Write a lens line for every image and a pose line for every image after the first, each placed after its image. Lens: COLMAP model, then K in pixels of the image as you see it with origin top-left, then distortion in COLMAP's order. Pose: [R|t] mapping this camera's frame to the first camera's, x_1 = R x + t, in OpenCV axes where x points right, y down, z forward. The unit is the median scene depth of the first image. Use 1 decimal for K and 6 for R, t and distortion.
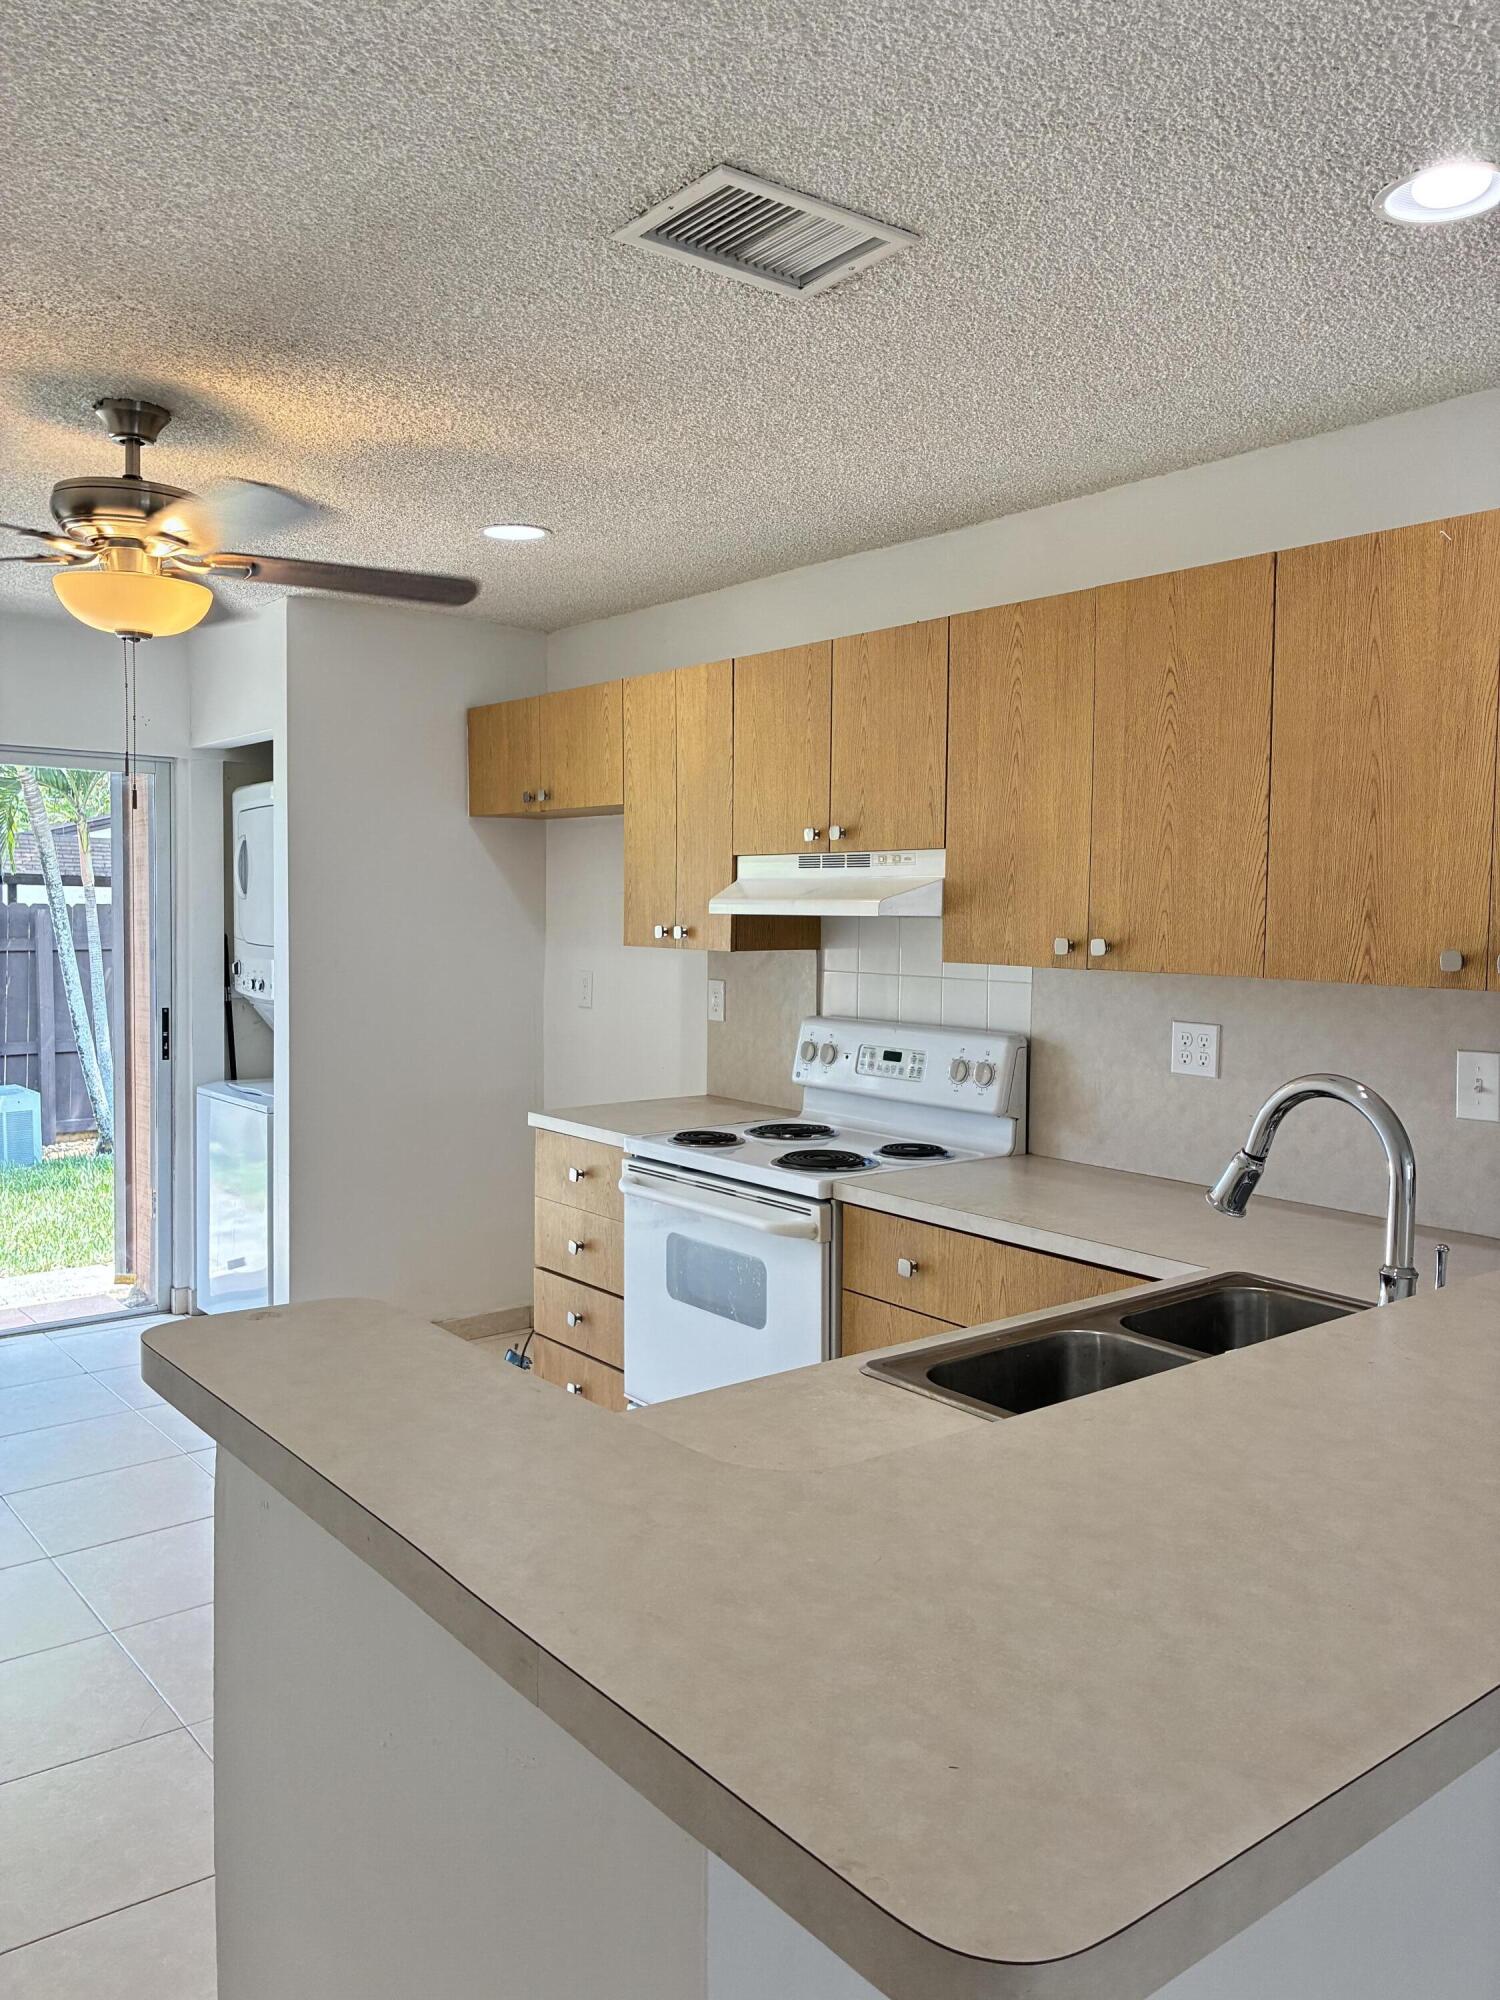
lens RADIAL K [[1529.2, 0, 771.2], [0, 1529.2, 992.5], [0, 0, 1]] dist [0.055289, -0.002024]
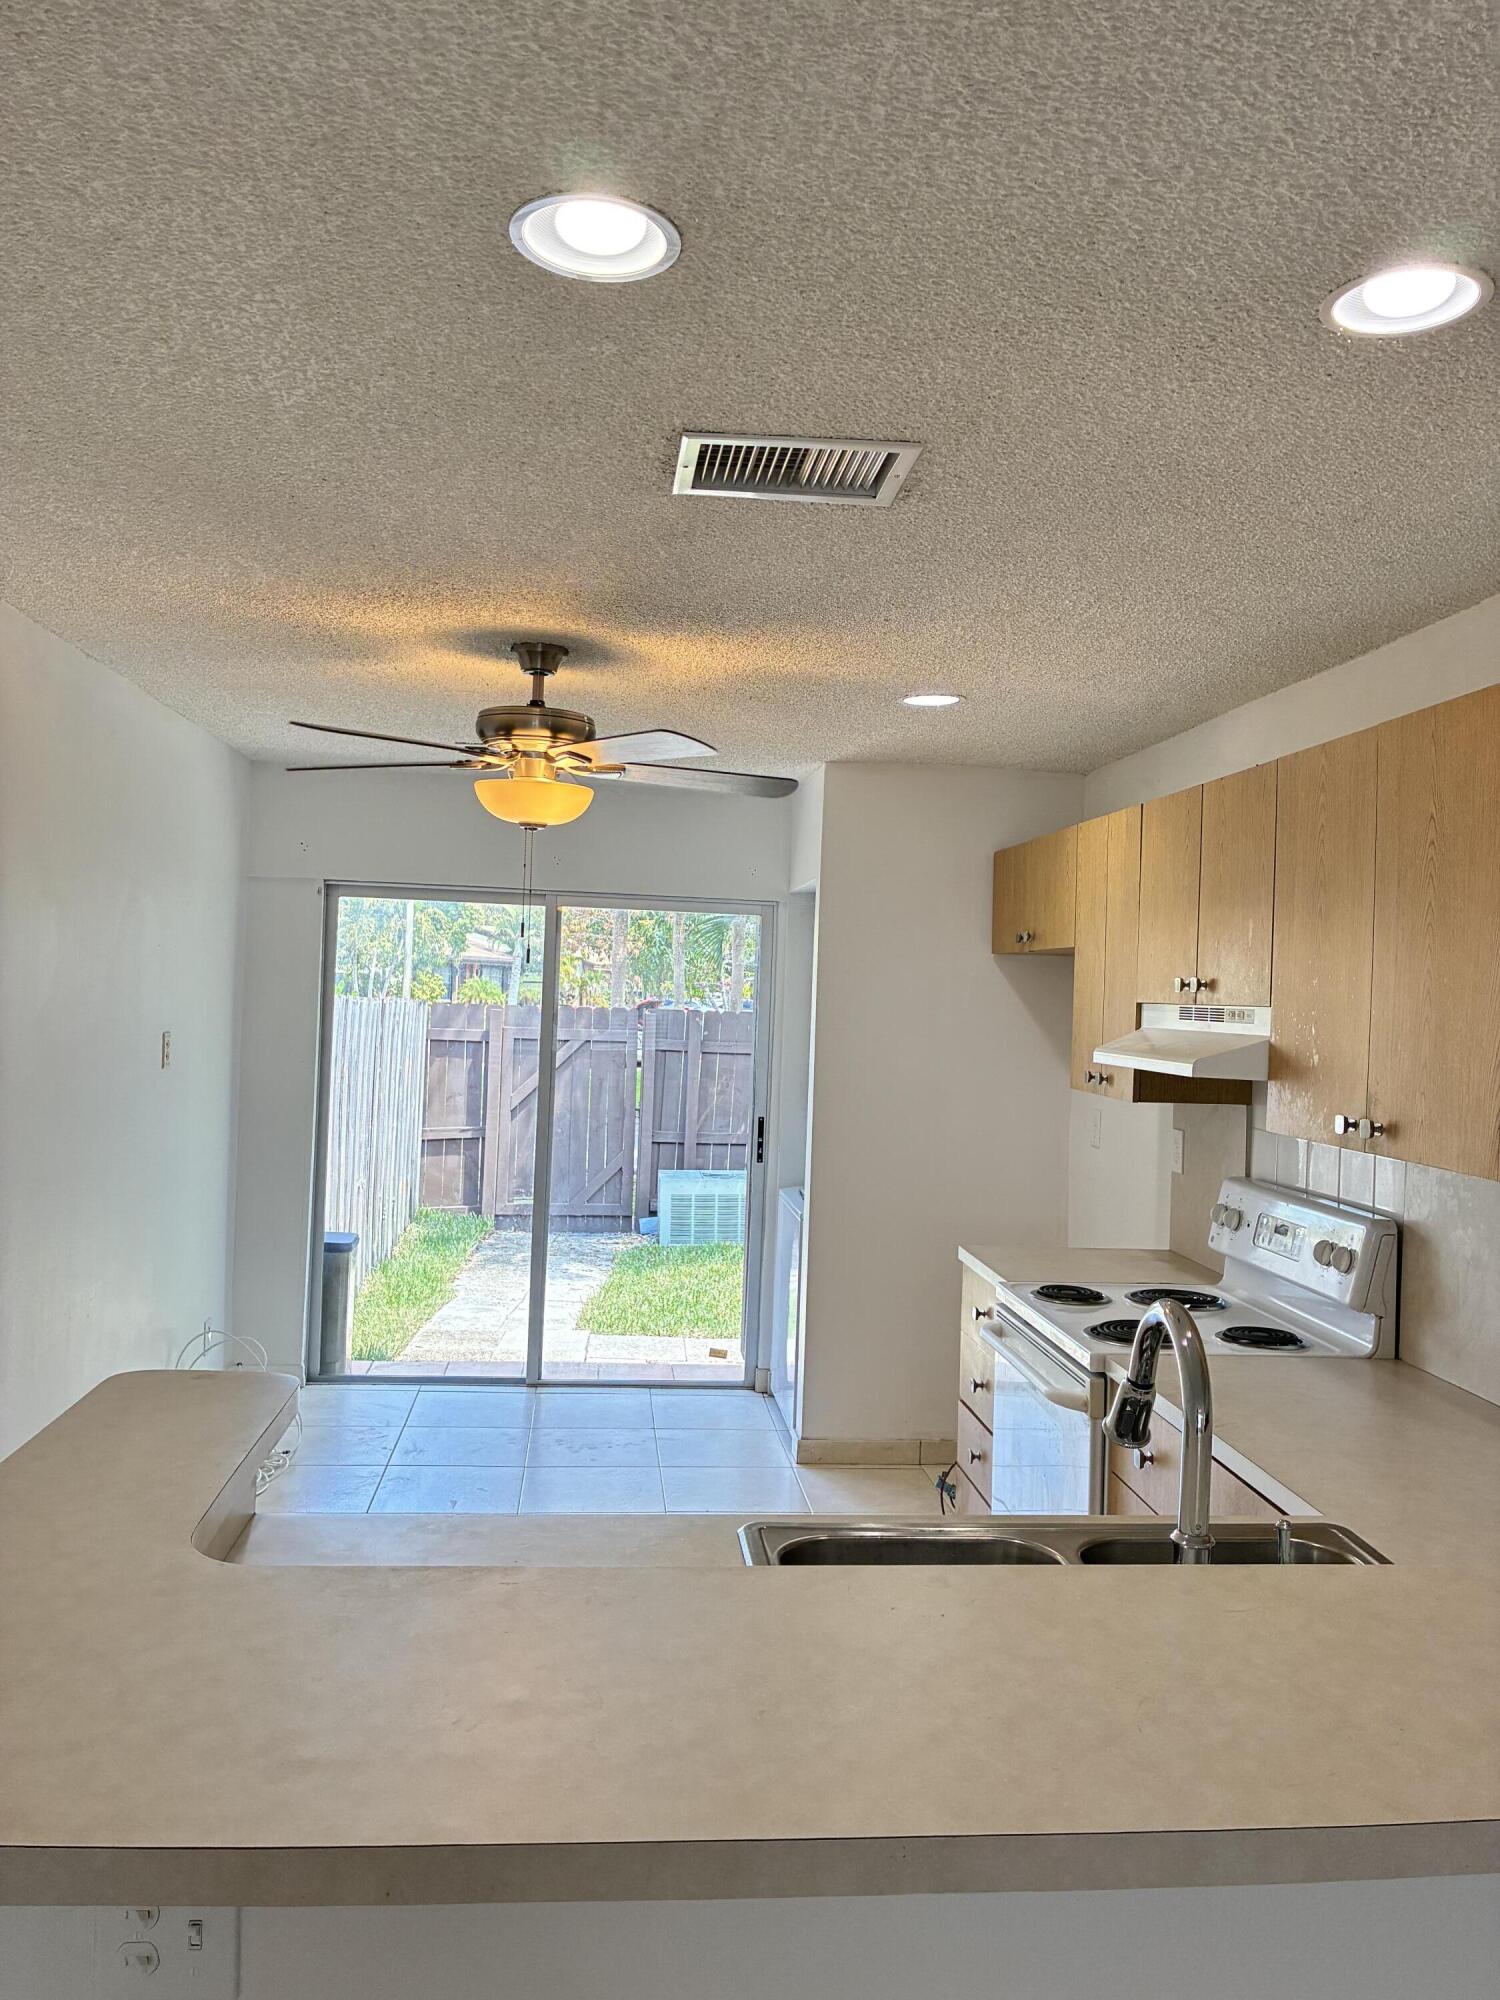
lens RADIAL K [[1551.4, 0, 767.7], [0, 1551.4, 997.3], [0, 0, 1]] dist [0.050799, -0.003193]
pose [[0.842032, 0.022733, -0.538948, 0.319553], [-0.059114, 0.996983, -0.050304, -0.031055], [0.536178, 0.074217, 0.840836, 0.045953]]
